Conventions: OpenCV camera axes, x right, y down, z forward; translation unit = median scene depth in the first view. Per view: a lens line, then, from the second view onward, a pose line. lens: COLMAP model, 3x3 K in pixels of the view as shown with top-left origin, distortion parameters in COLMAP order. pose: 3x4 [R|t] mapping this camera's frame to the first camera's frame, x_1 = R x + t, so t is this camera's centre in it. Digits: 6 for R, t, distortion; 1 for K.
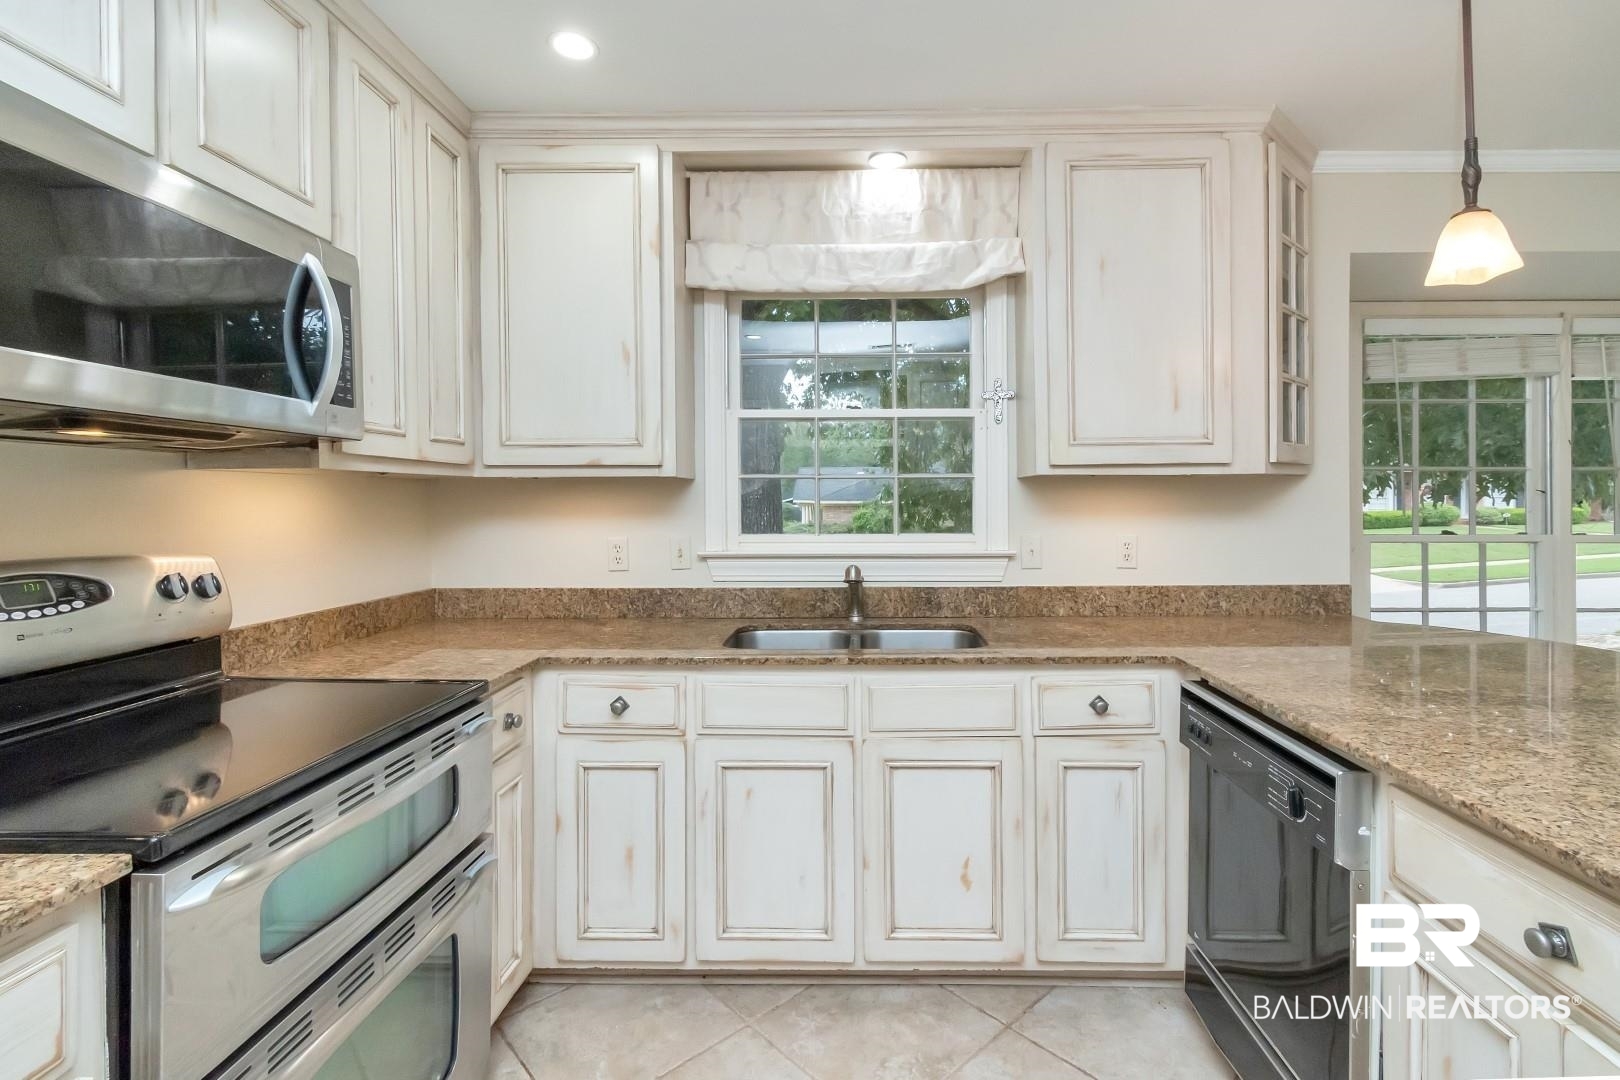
lens RADIAL K [[739.4, 0, 846.5], [0, 739.4, 513.6], [0, 0, 1]] dist [0.001781, -0.000002]
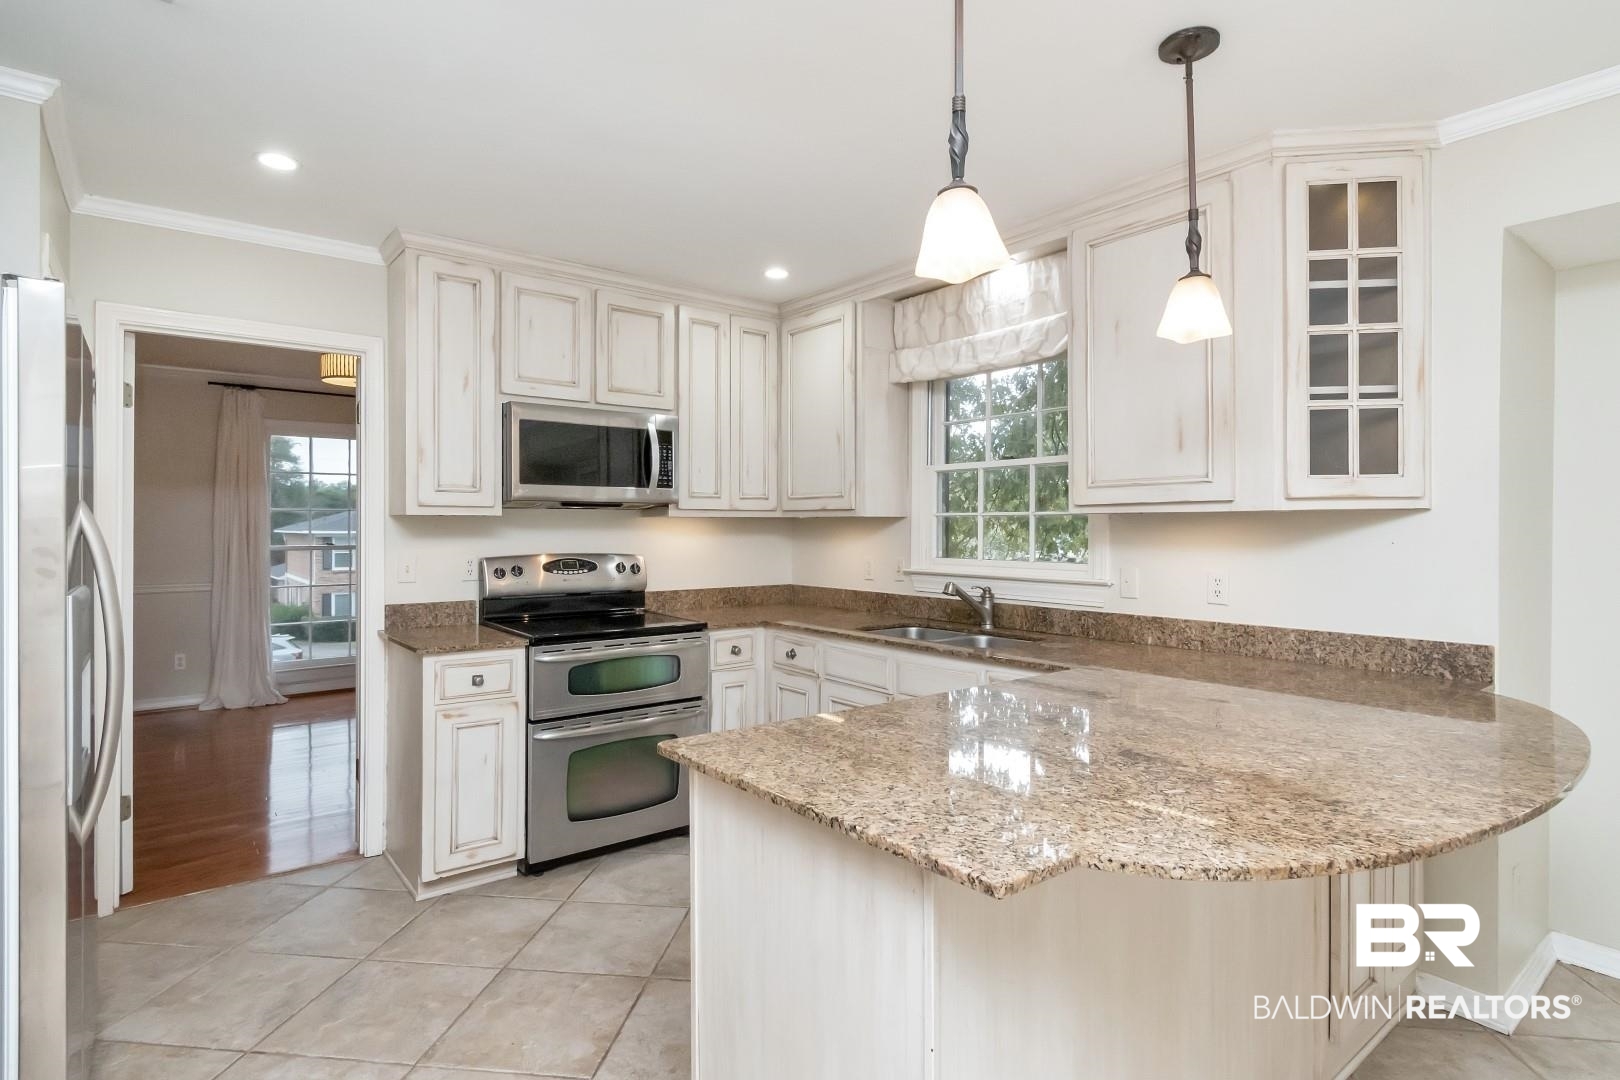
lens RADIAL K [[837.9, 0, 816.9], [0, 837.9, 534.3], [0, 0, 1]] dist [0.000010, -0.000542]
pose [[0.632577, 0.011309, -0.774415, 0.945981], [-0.016929, 0.999856, 0.000772, -0.012444], [0.774313, 0.012621, 0.632677, -0.135571]]
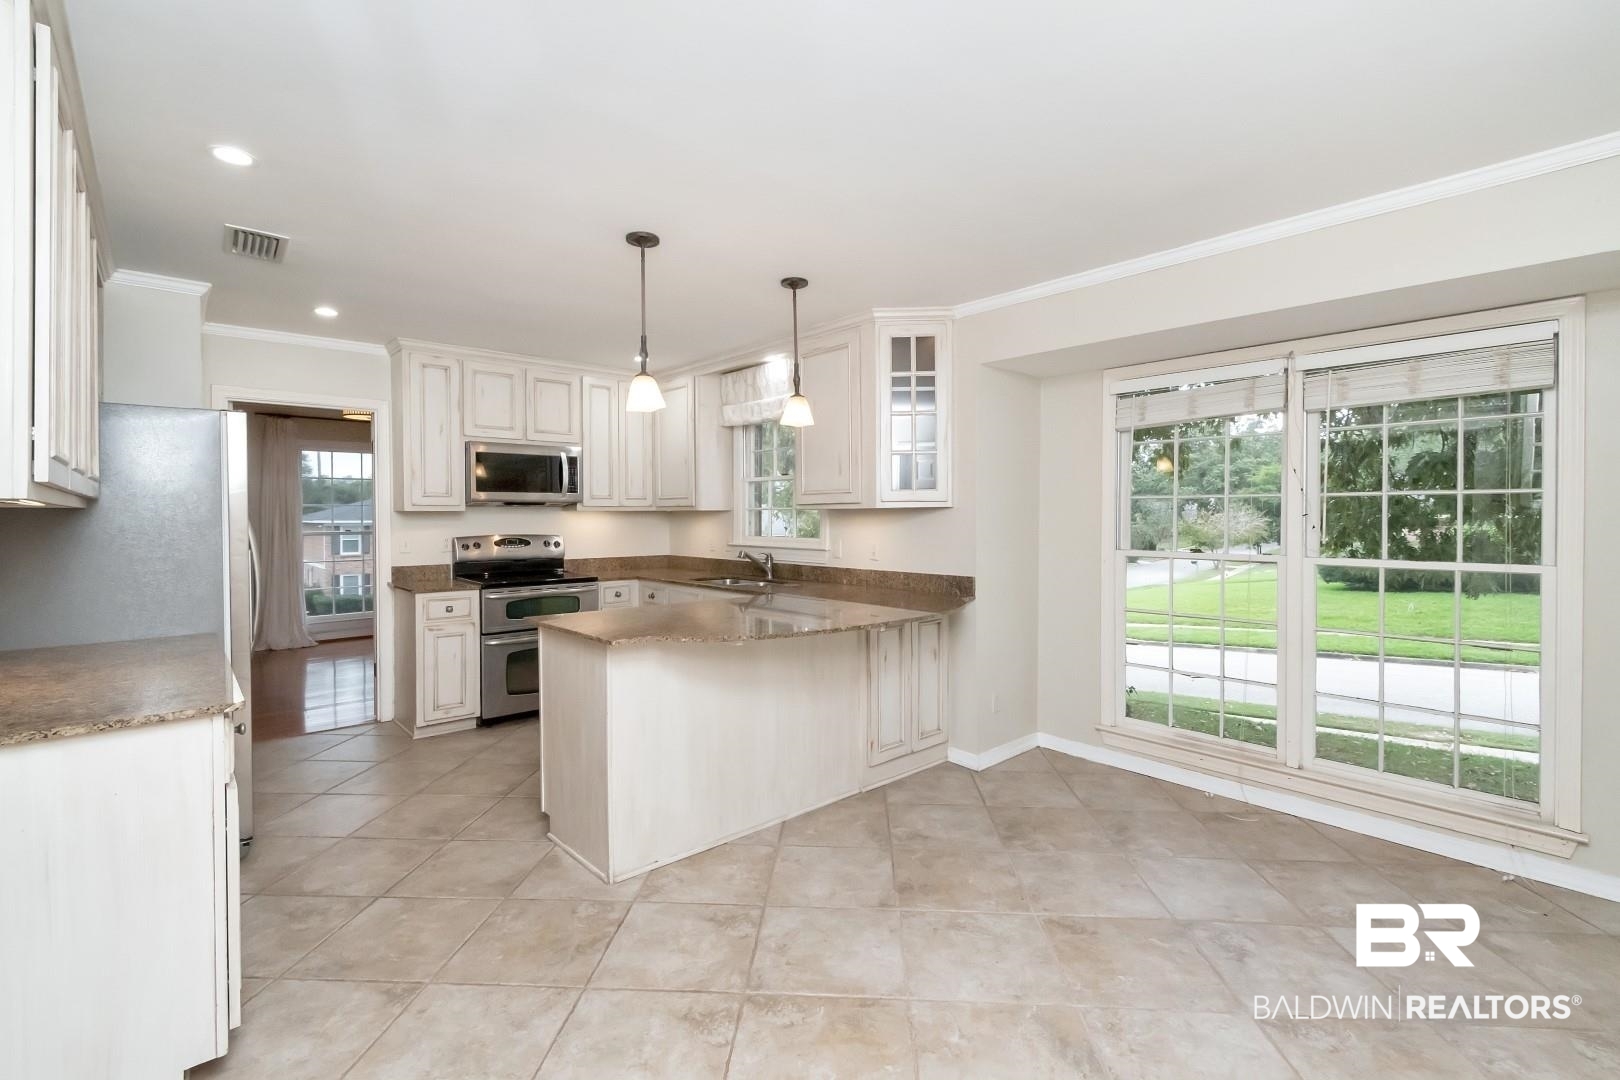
lens RADIAL K [[739.4, 0, 827.7], [0, 739.4, 532.5], [0, 0, 1]] dist [0.001781, -0.000002]
pose [[0.678721, 0.019655, -0.734133, 1.670276], [-0.012432, 0.999806, 0.015274, -0.018195], [0.734291, -0.001240, 0.678834, -0.298660]]
